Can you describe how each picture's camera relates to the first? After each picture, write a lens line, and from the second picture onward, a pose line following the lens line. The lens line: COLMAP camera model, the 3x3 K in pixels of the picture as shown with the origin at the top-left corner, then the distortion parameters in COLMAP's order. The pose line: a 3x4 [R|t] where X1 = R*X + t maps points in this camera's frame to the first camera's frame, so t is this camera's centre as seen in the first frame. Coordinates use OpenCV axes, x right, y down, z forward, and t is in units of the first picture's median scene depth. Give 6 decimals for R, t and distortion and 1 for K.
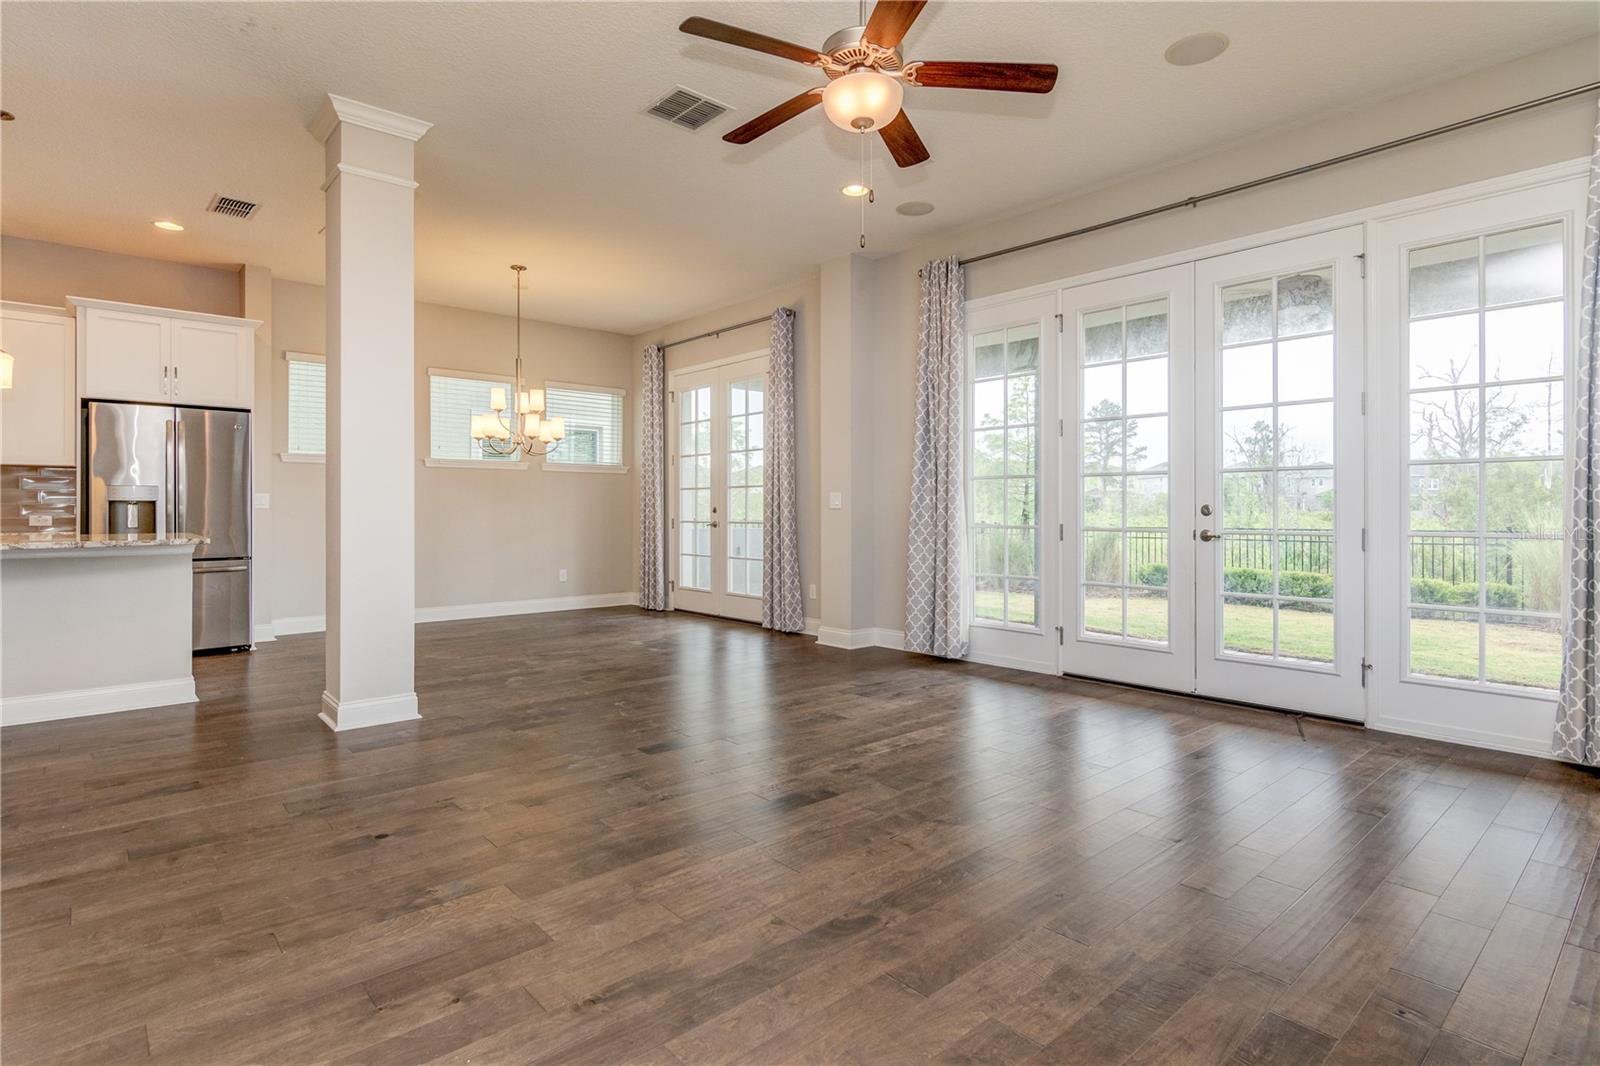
lens RADIAL K [[802.7, 0, 809.9], [0, 802.7, 502.8], [0, 0, 1]] dist [0.000396, 0.000495]
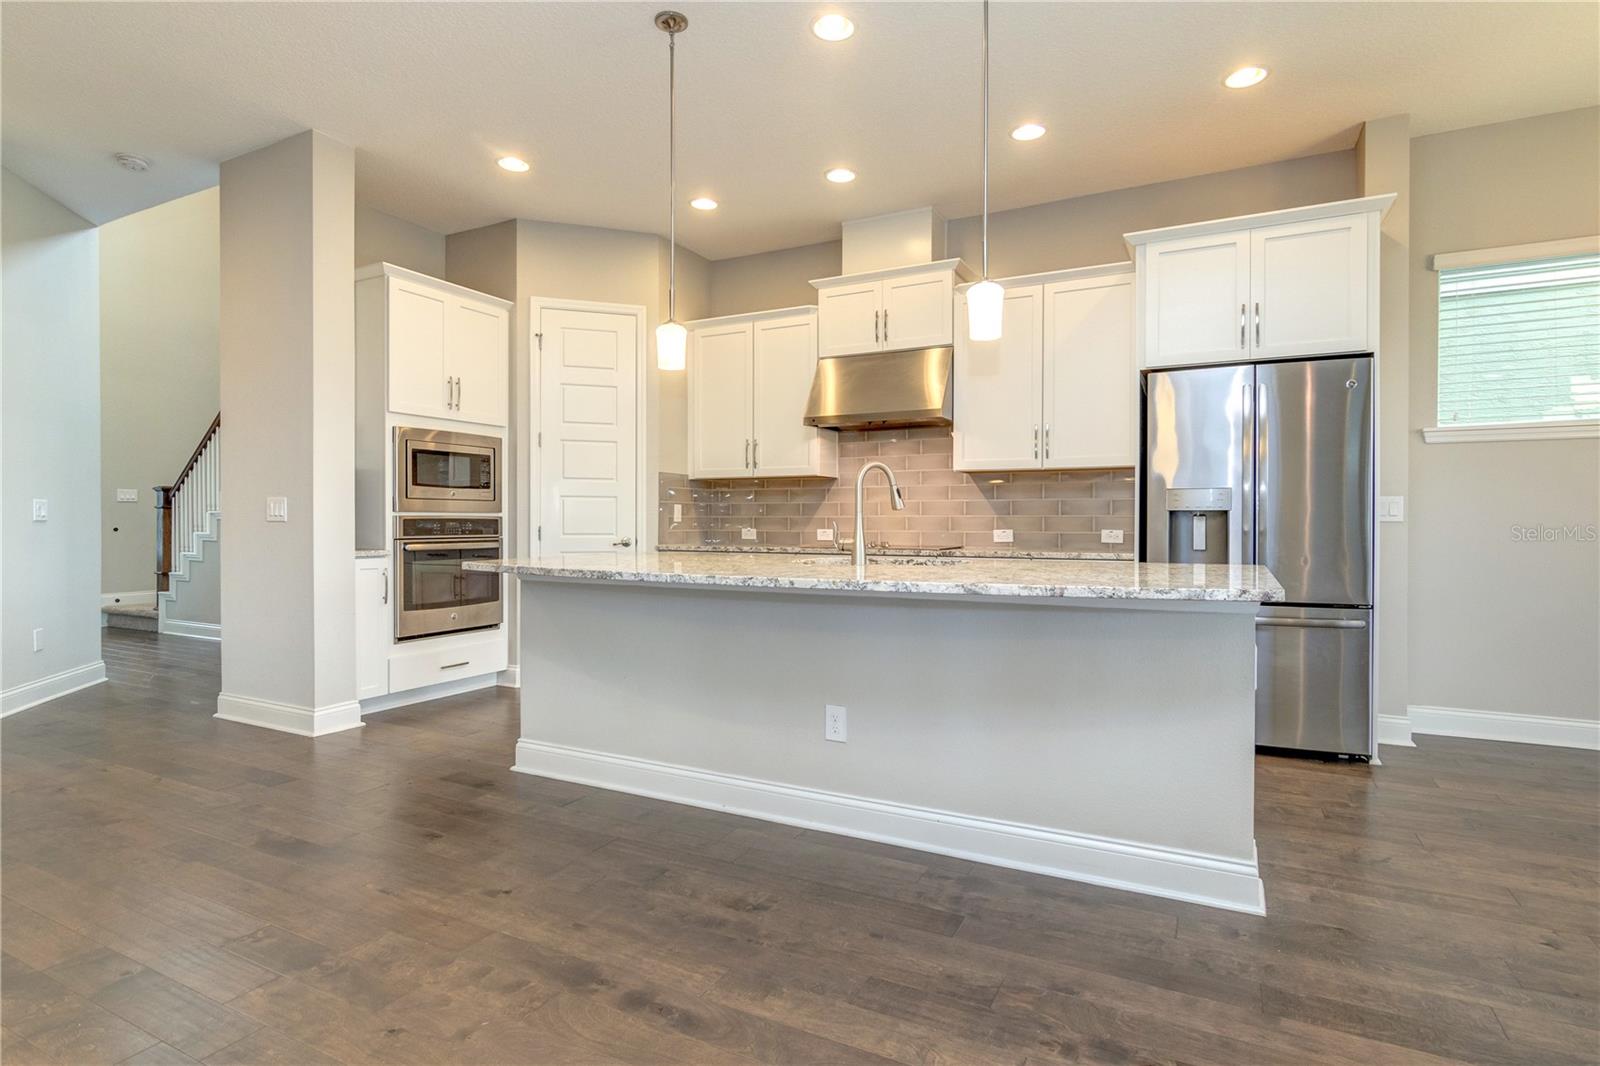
lens RADIAL K [[809.0, 0, 800.0], [0, 809.0, 533.0], [0, 0, 1]] dist [-0.003298, -0.000359]
pose [[0.341937, 0.015002, -0.939603, -0.321313], [0.007245, 0.999801, 0.018599, 0.000840], [0.939695, -0.013167, 0.341760, 0.456693]]
